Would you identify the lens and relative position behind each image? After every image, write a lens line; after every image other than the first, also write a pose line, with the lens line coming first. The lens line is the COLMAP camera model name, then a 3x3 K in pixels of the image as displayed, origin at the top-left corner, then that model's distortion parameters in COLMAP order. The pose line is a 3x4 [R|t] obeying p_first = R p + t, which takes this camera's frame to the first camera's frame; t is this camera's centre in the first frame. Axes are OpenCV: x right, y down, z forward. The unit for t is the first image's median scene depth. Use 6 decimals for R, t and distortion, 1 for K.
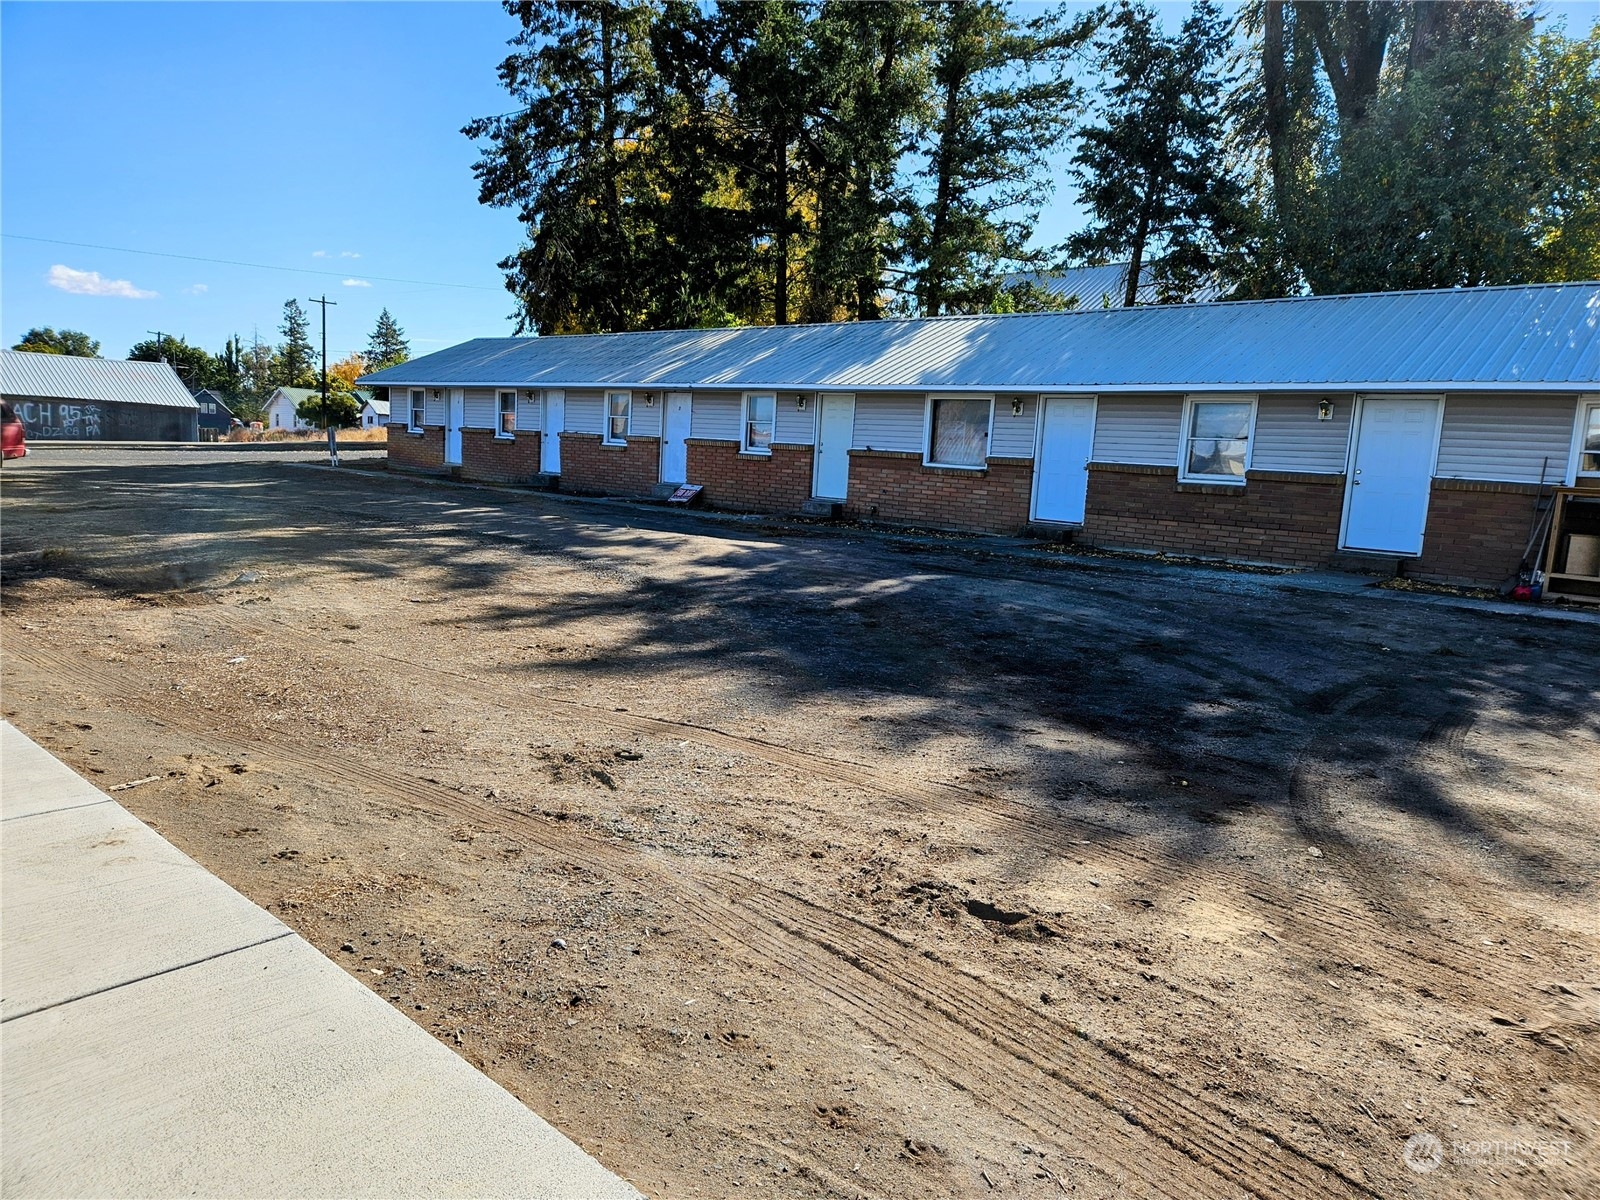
lens RADIAL K [[1059.8, 0, 800.0], [0, 1059.8, 600.0], [0, 0, 1]] dist [-0.000593, -0.000266]
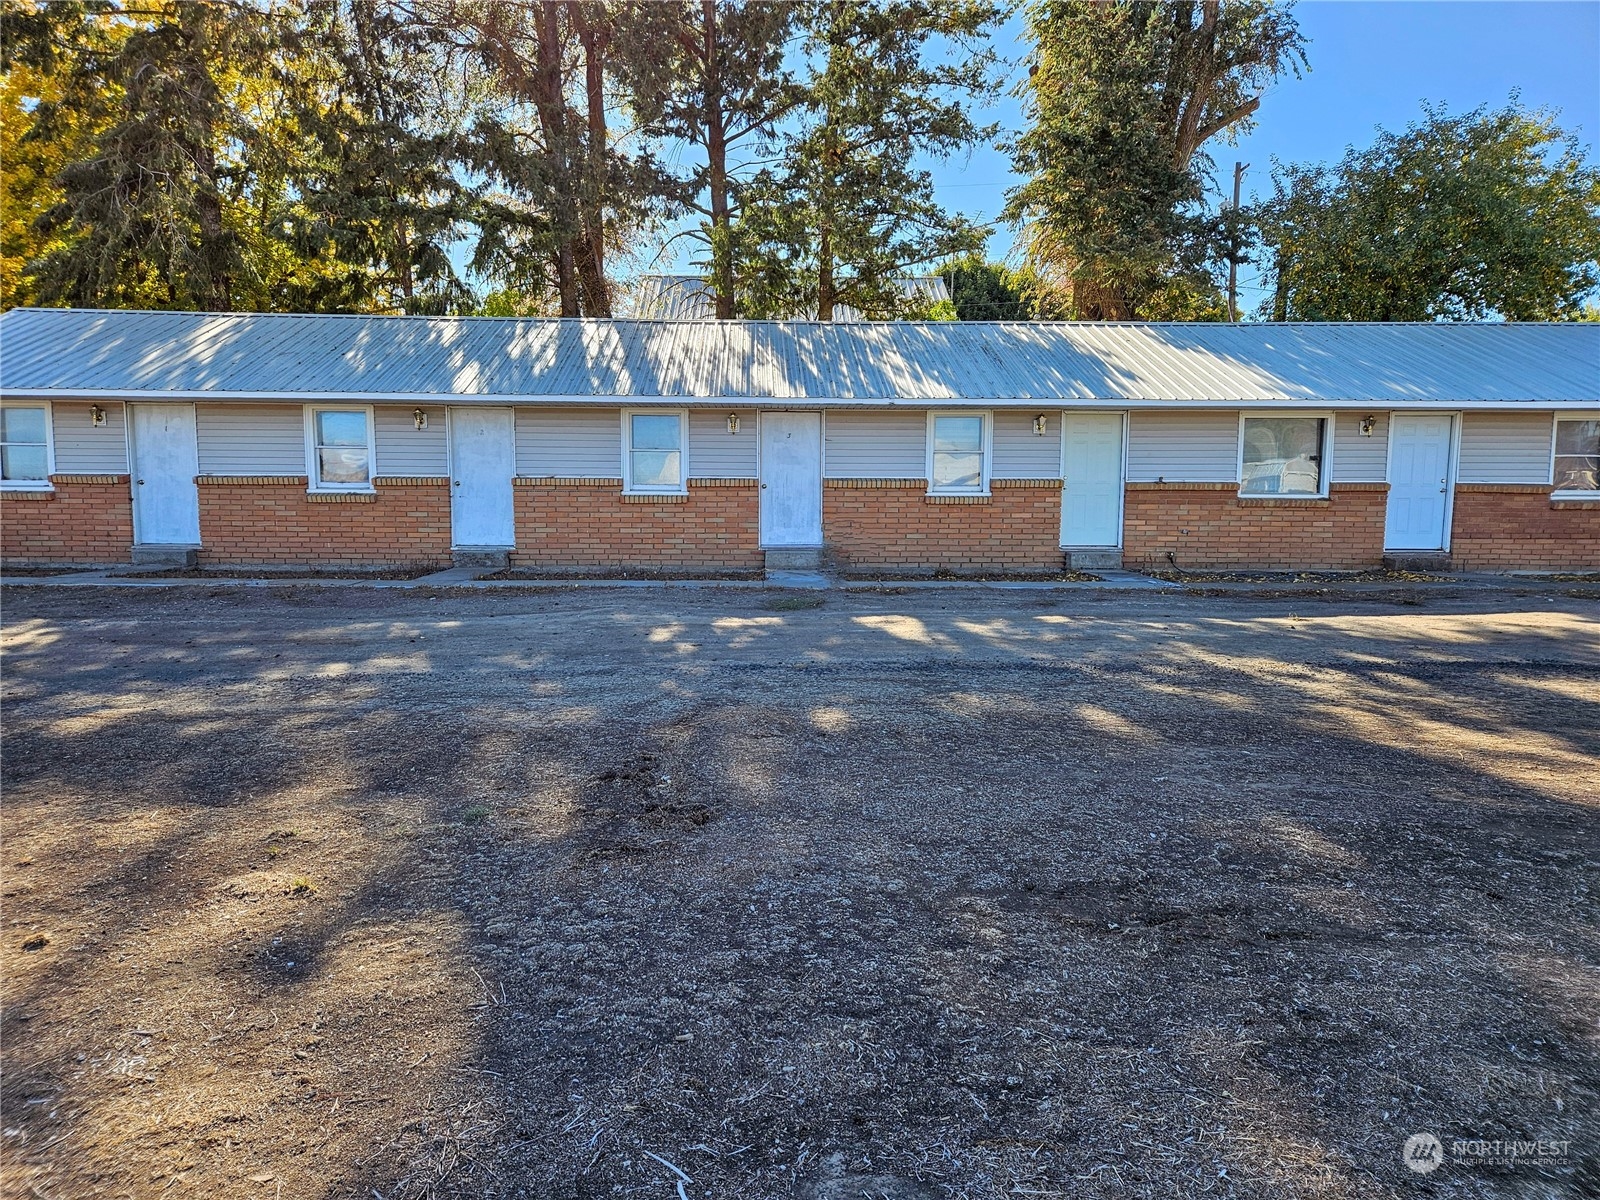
lens RADIAL K [[1096.3, 0, 800.0], [0, 1096.3, 600.0], [0, 0, 1]] dist [-0.001161, -0.001664]
pose [[0.725912, -0.123197, 0.676665, -0.621706], [0.131668, 0.990523, 0.039090, -0.108791], [-0.675068, 0.060719, 0.735253, 0.524381]]
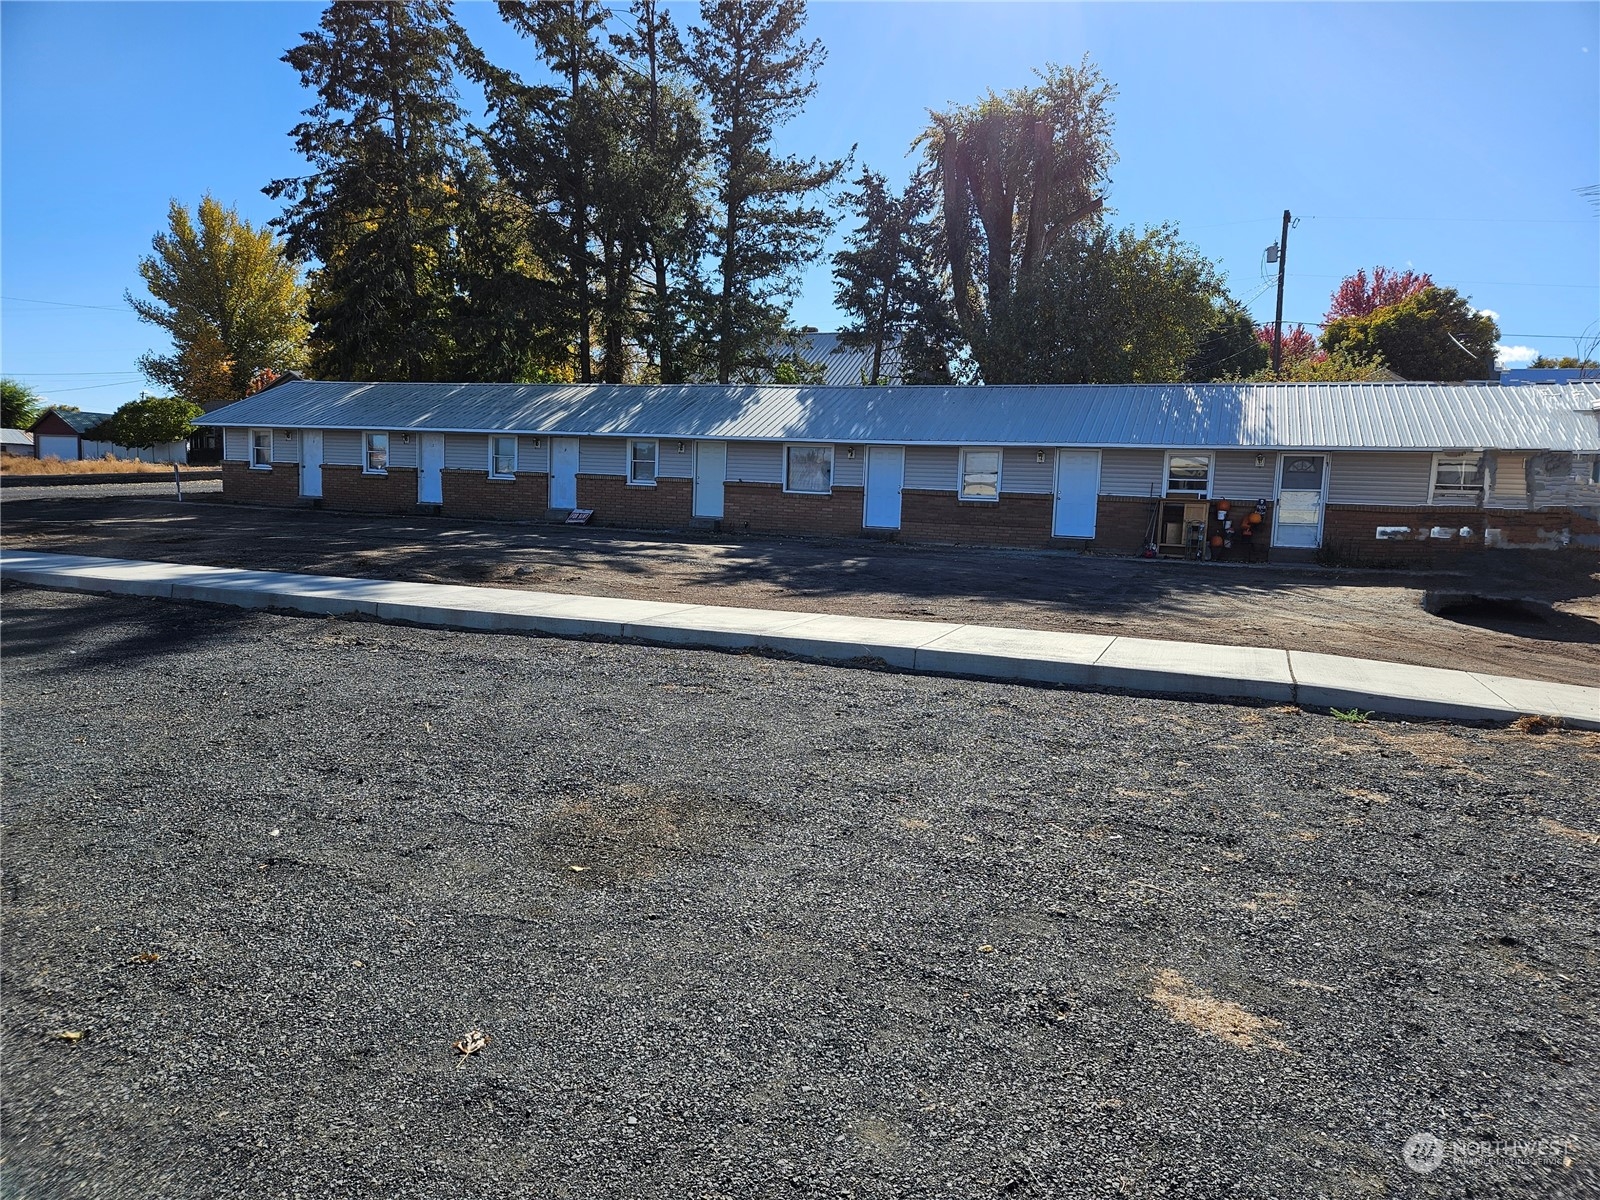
lens RADIAL K [[1096.3, 0, 800.0], [0, 1096.3, 600.0], [0, 0, 1]] dist [-0.001161, -0.001664]
pose [[0.930855, -0.054685, 0.361274, -0.355305], [0.061878, 0.998049, -0.008363, 0.030000], [-0.360112, 0.030140, 0.932422, -0.351008]]
